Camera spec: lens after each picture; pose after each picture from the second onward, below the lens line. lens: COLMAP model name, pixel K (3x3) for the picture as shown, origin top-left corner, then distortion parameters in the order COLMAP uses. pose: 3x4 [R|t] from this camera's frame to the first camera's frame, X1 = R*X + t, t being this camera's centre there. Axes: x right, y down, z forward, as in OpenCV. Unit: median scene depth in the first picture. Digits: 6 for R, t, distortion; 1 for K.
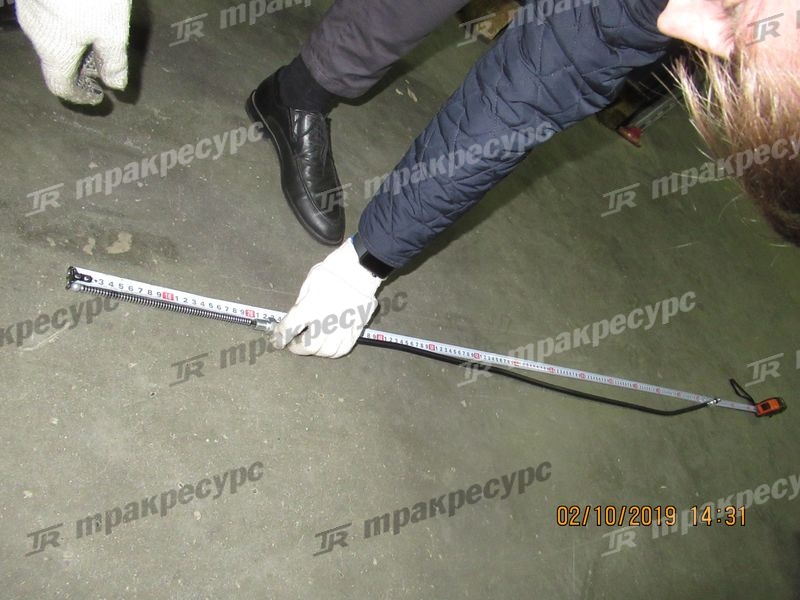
lens RADIAL K [[624.6, 0, 400.1], [0, 624.6, 300.5], [0, 0, 1]] dist [0.003357, -0.003287]
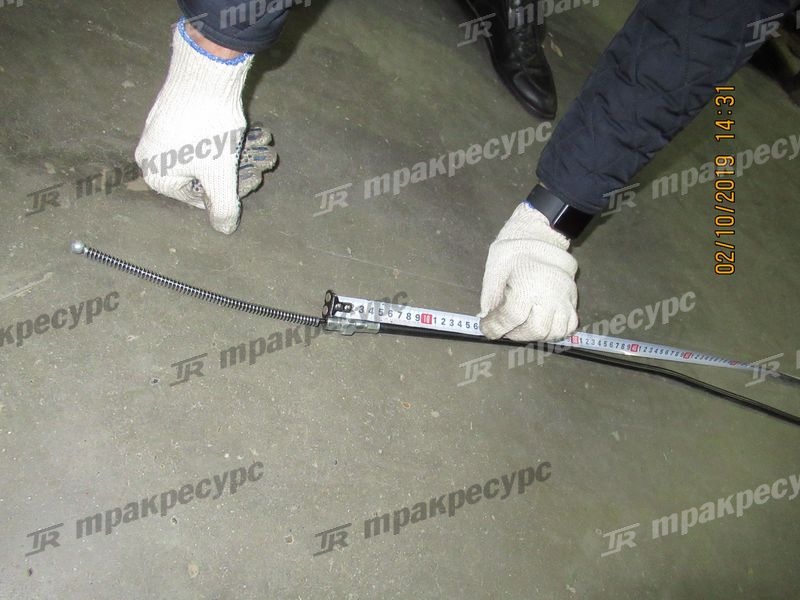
lens RADIAL K [[624.6, 0, 400.3], [0, 624.6, 299.7], [0, 0, 1]] dist [0.003357, -0.003287]
pose [[0.976217, 0.036303, -0.213736, 0.012594], [-0.045065, 0.998326, -0.036263, 0.062542], [0.212062, 0.045032, 0.976218, 0.325722]]
